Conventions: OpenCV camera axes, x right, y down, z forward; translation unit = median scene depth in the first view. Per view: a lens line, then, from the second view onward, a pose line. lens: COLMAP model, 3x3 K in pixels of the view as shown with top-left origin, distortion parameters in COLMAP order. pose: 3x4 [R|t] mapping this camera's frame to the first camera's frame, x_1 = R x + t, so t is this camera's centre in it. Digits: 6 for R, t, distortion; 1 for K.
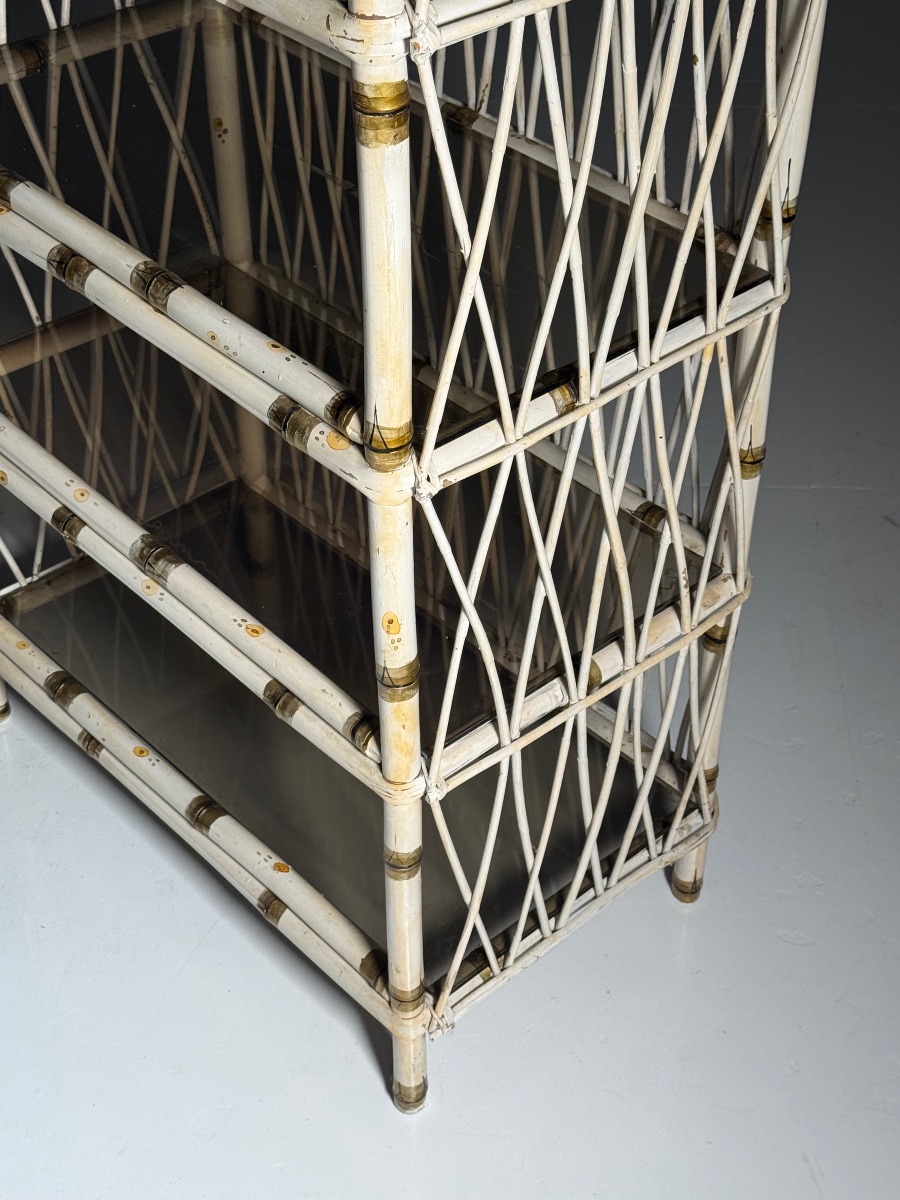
lens RADIAL K [[1761.2, 0, 454.1], [0, 1761.2, 600.1], [0, 0, 1]] dist [0.138400, 0.000000]
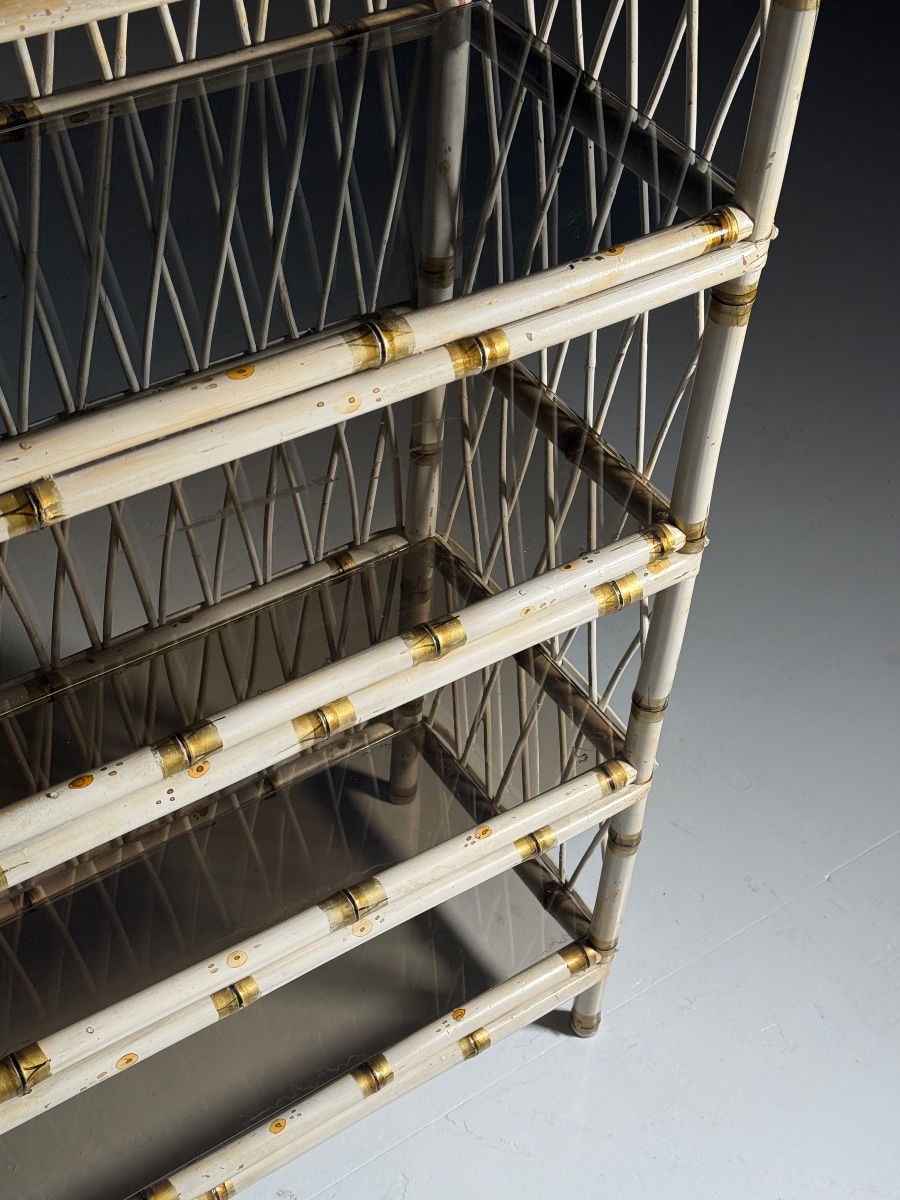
lens RADIAL K [[1818.1, 0, 451.0], [0, 1818.1, 607.2], [0, 0, 1]] dist [-0.060020, 0.000000]
pose [[0.136014, -0.690236, 0.710686, -0.805465], [0.600396, 0.628042, 0.495064, -0.626965], [-0.788051, 0.359358, 0.499837, 0.411005]]
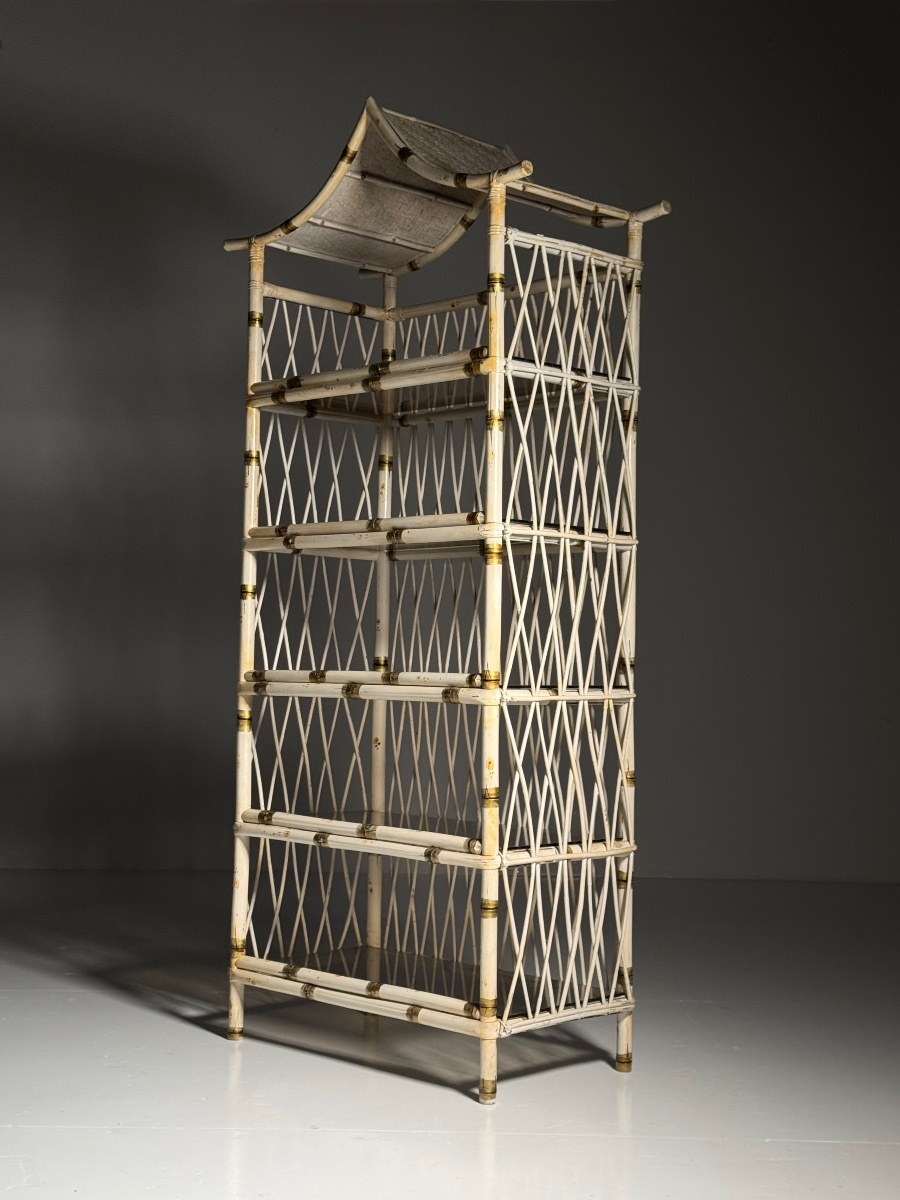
lens RADIAL K [[1761.2, 0, 451.3], [0, 1761.2, 603.5], [0, 0, 1]] dist [0.138400, 0.000000]
pose [[0.998593, 0.016773, 0.050297, -0.191413], [0.021718, 0.736000, -0.676633, 1.340024], [-0.048368, 0.676774, 0.734601, -0.871705]]
